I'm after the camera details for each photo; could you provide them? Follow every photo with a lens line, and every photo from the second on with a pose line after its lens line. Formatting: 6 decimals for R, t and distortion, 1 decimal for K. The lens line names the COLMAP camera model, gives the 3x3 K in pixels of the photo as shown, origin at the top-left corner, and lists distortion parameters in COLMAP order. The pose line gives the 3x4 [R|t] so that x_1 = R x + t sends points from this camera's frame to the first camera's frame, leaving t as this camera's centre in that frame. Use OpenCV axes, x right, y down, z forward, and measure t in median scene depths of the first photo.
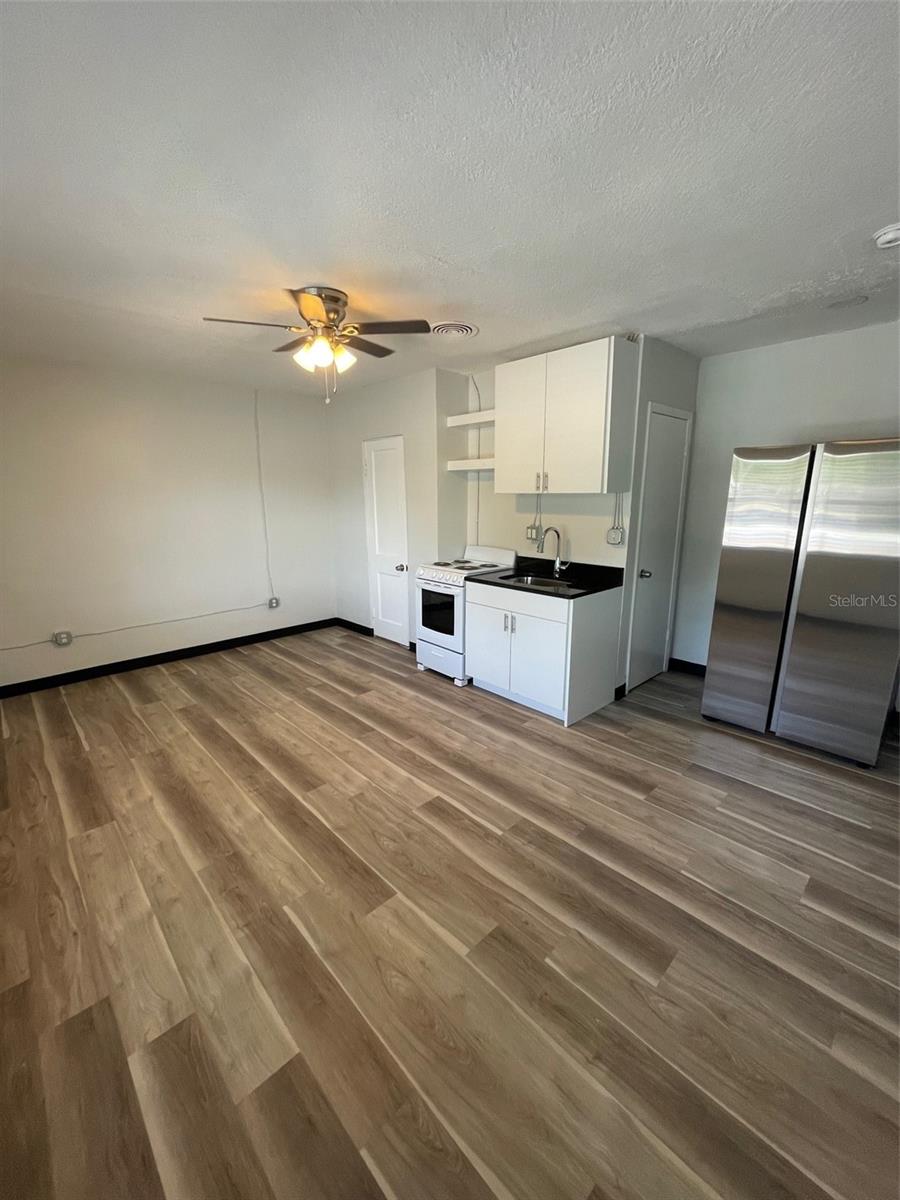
lens RADIAL K [[486.4, 0, 448.0], [0, 486.4, 602.5], [0, 0, 1]] dist [-0.002182, 0.000392]
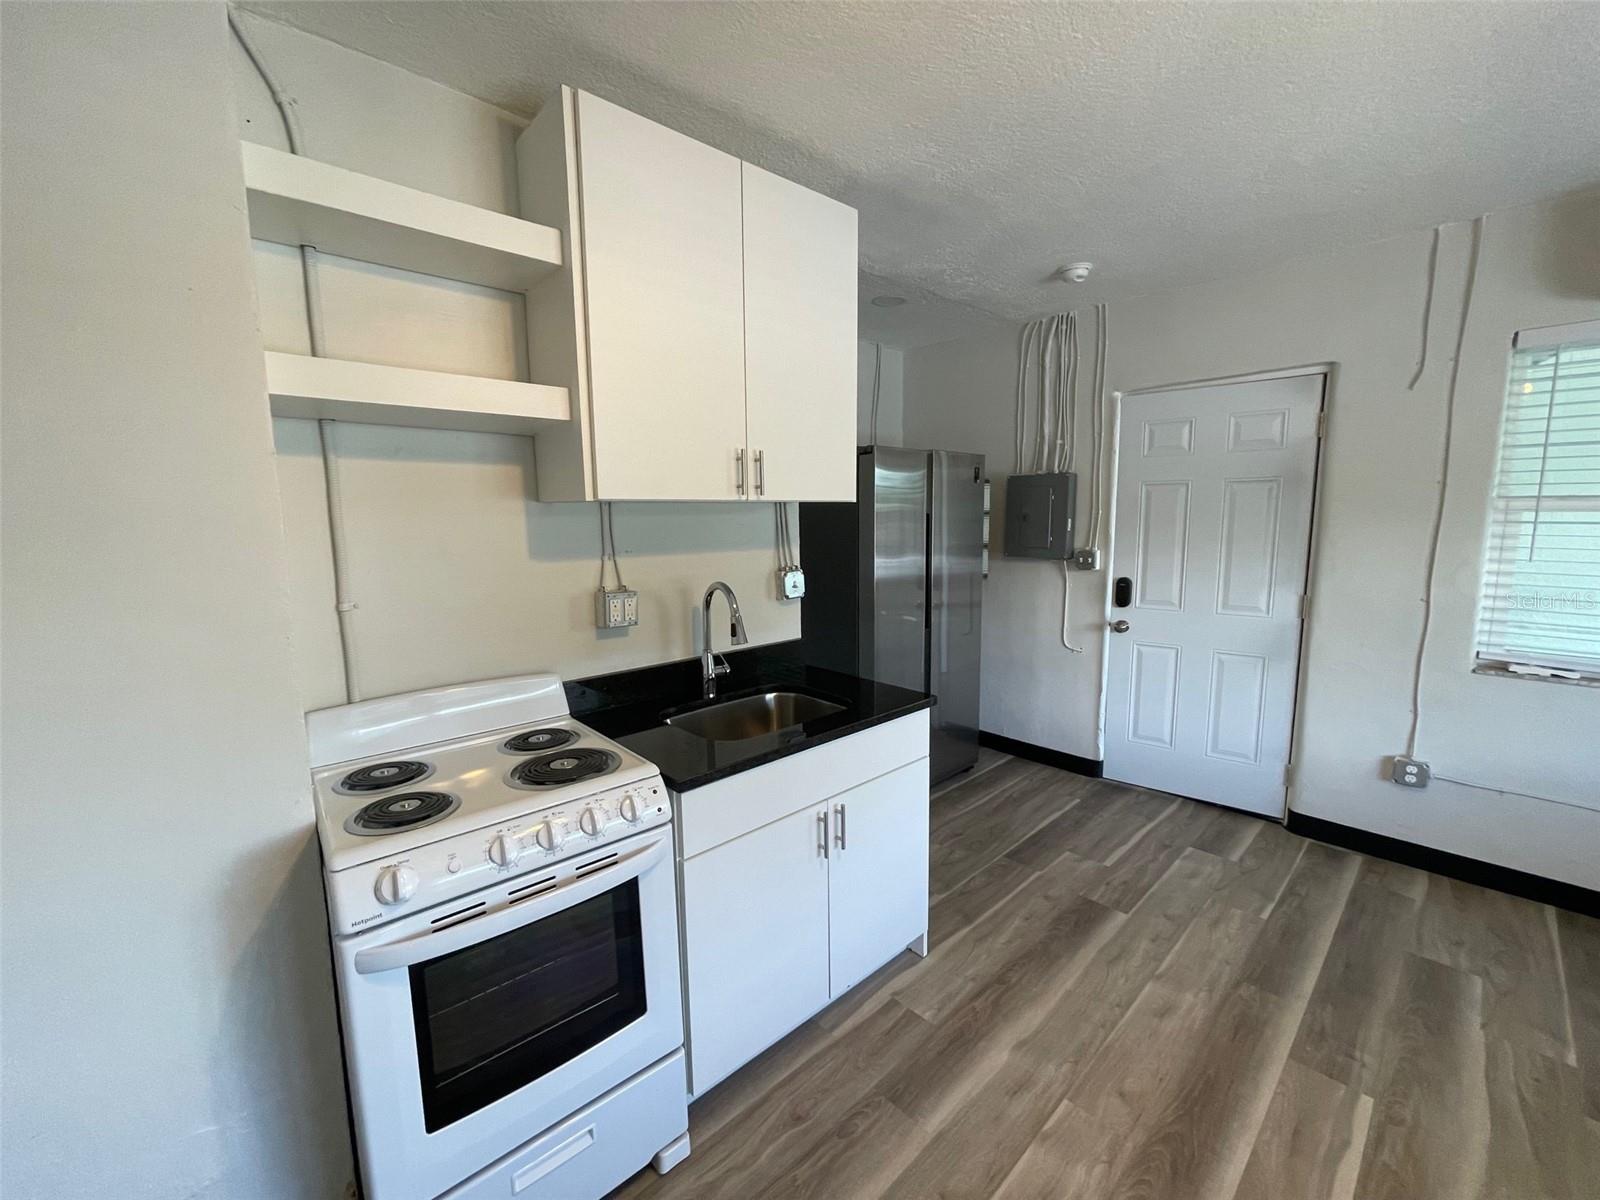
lens RADIAL K [[643.8, 0, 807.4], [0, 643.8, 602.7], [0, 0, 1]] dist [-0.001445, 0.000053]
pose [[0.006661, -0.127819, 0.991775, -0.418951], [0.237862, 0.963533, 0.122581, -0.232582], [-0.971276, 0.235090, 0.036821, 1.125228]]
